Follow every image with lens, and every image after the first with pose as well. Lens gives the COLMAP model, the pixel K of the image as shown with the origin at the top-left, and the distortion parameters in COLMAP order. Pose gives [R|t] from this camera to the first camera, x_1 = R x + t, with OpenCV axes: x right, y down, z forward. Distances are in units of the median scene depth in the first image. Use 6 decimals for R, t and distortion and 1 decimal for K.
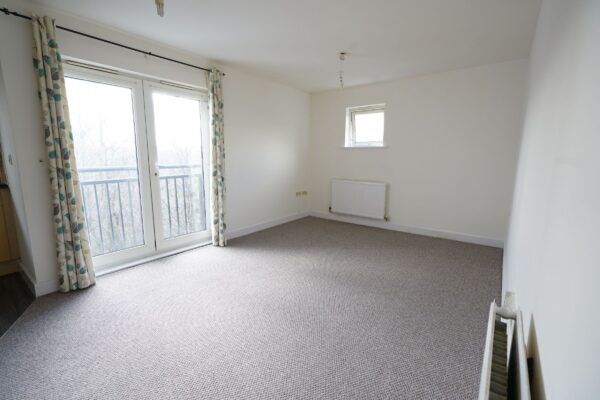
lens RADIAL K [[271.1, 0, 297.3], [0, 271.1, 199.2], [0, 0, 1]] dist [0.000043, 0.000384]
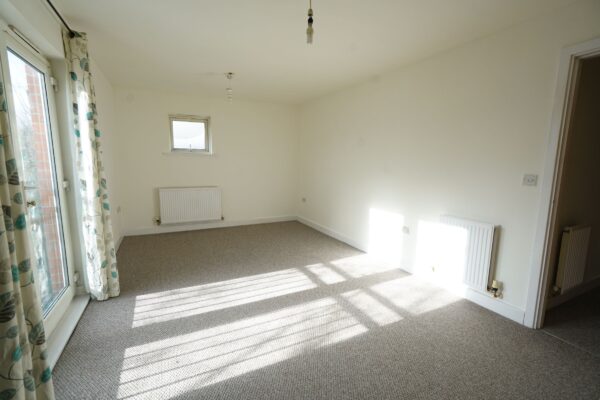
lens RADIAL K [[271.1, 0, 297.3], [0, 271.1, 199.2], [0, 0, 1]] dist [0.000043, 0.000384]
pose [[0.435291, -0.126851, 0.891308, -0.970849], [0.127126, 0.988765, 0.078635, -0.101850], [-0.891269, 0.079079, 0.446527, 0.375833]]
